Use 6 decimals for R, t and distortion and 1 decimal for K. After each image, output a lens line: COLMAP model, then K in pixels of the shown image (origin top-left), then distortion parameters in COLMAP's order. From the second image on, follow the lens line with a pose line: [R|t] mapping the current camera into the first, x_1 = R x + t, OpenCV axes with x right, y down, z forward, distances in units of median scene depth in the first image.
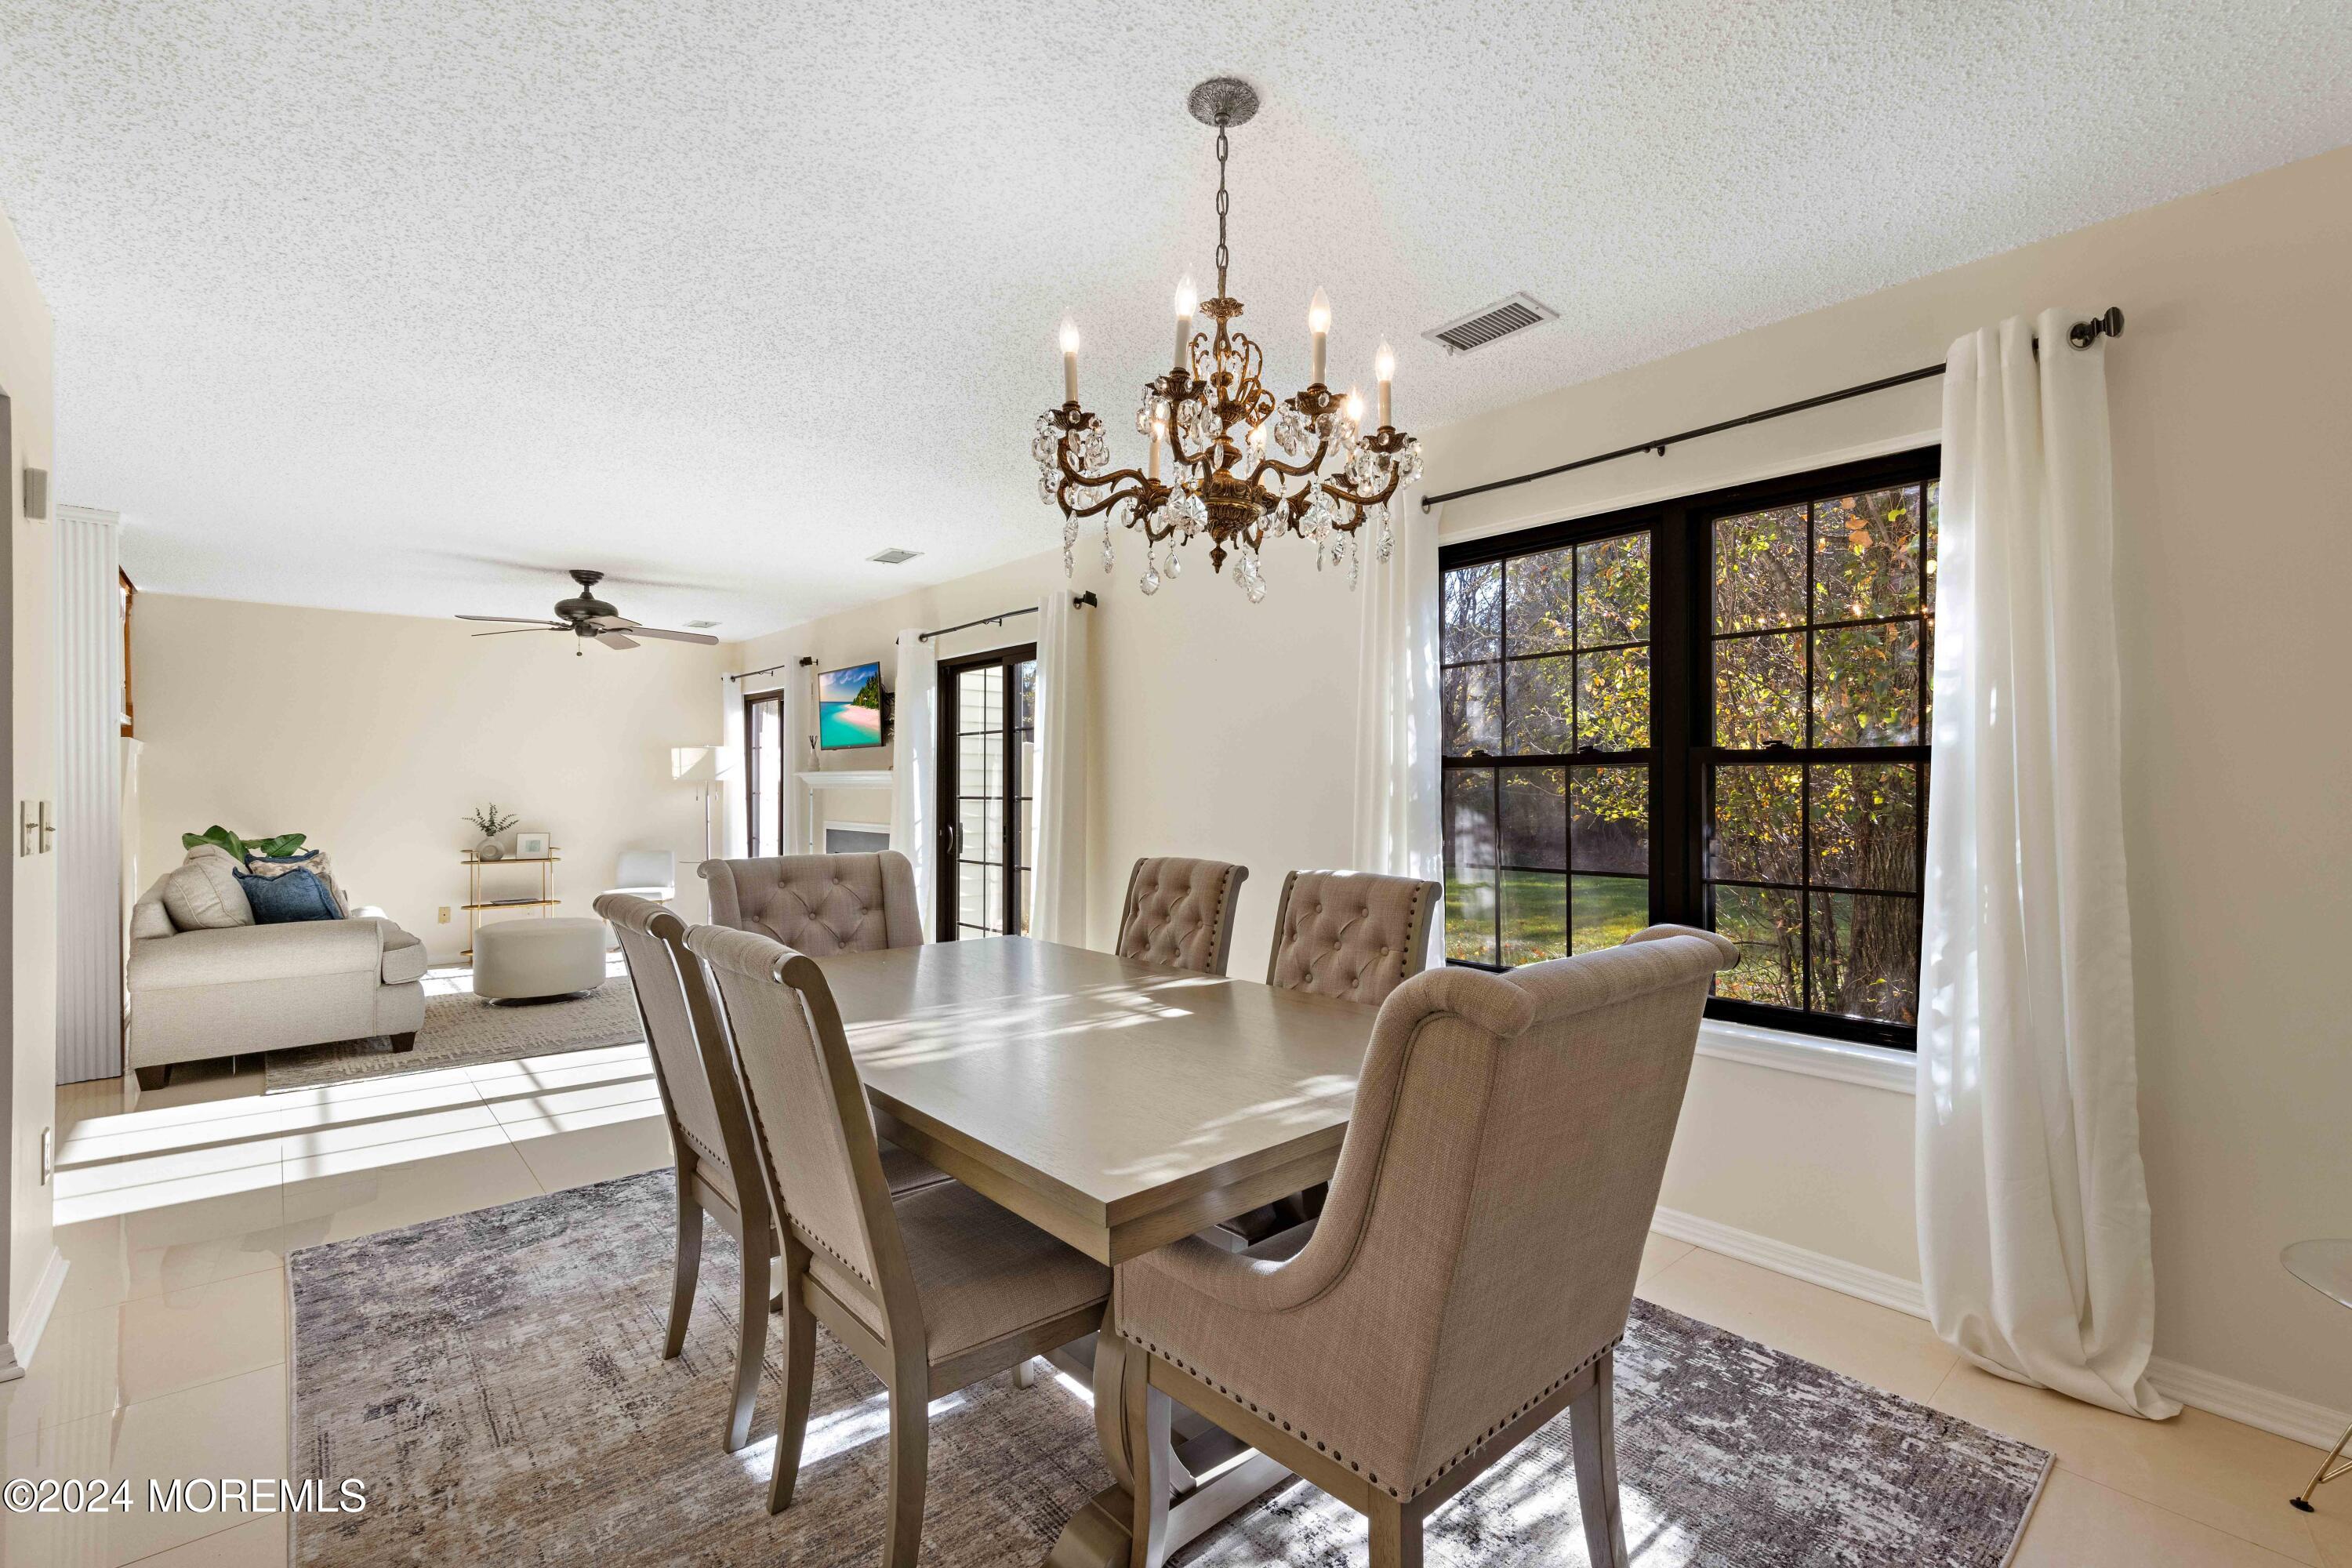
lens RADIAL K [[1039.5, 0, 1190.2], [0, 1039.5, 786.4], [0, 0, 1]] dist [0.007136, 0.000197]
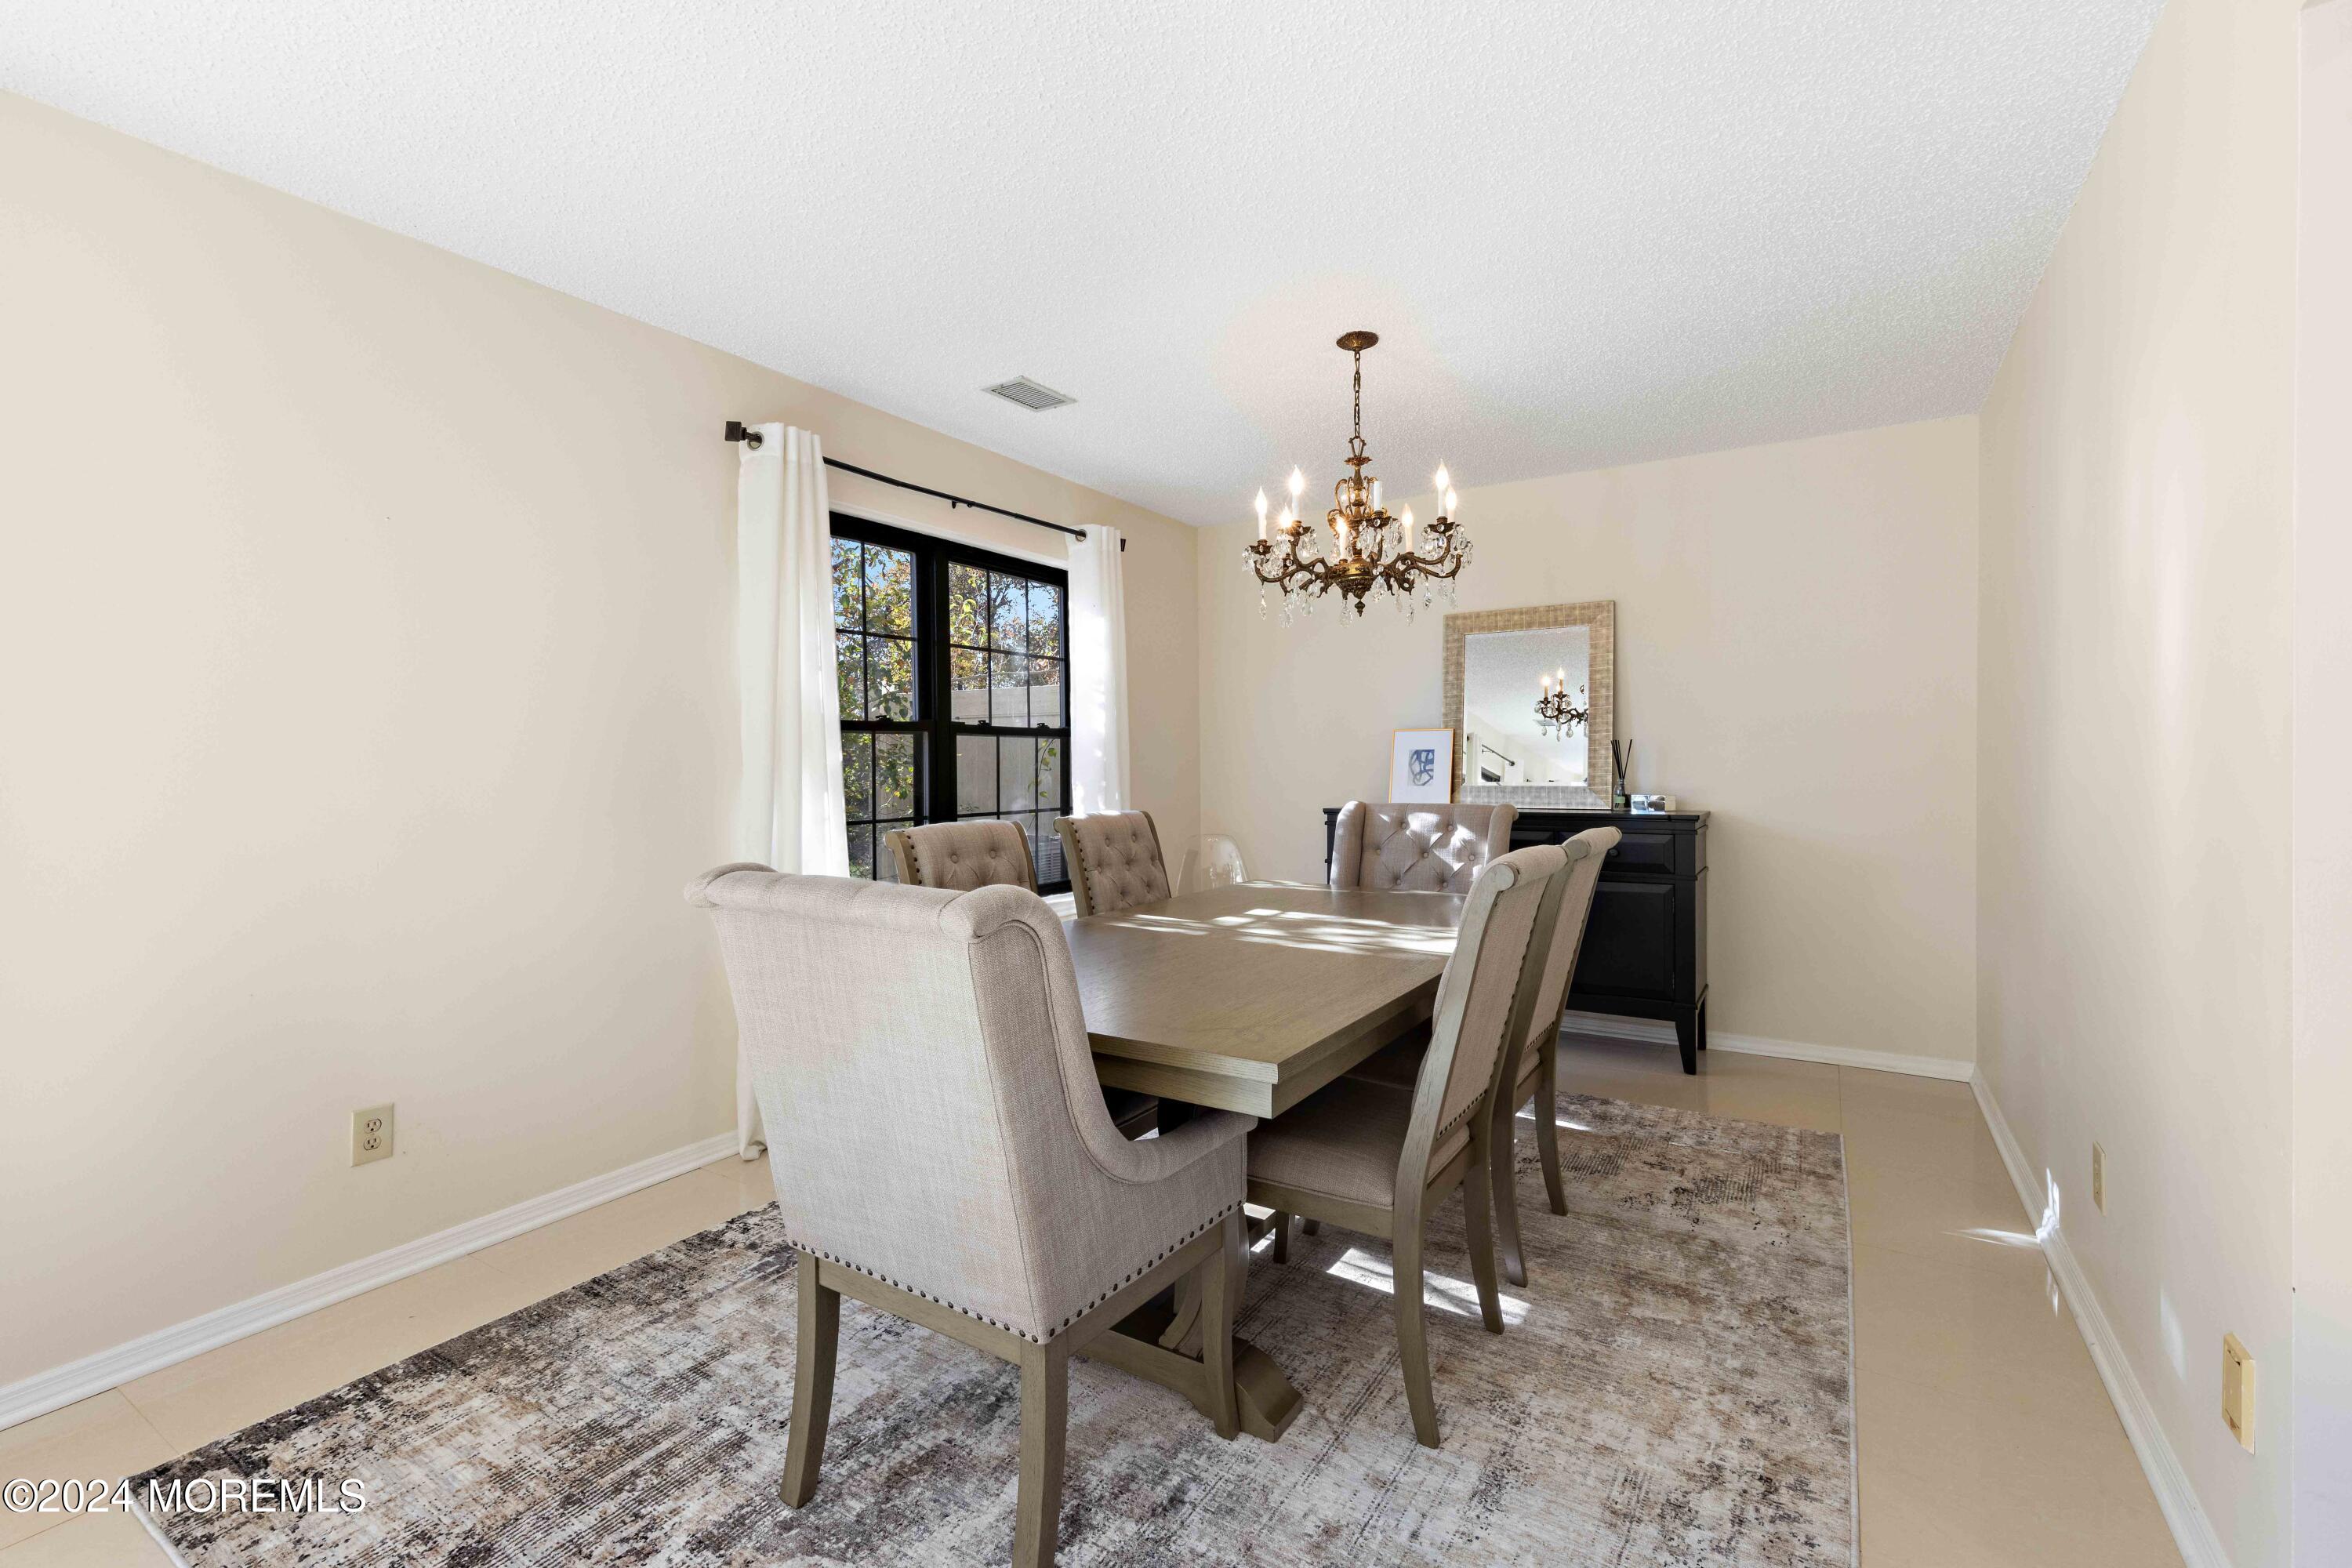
lens RADIAL K [[1039.5, 0, 1193.9], [0, 1039.5, 763.8], [0, 0, 1]] dist [0.007136, 0.000197]
pose [[-0.295007, 0.000867, 0.955495, -0.914494], [0.004911, 0.999988, 0.000609, 0.019305], [-0.955483, 0.004872, -0.295007, 1.064433]]
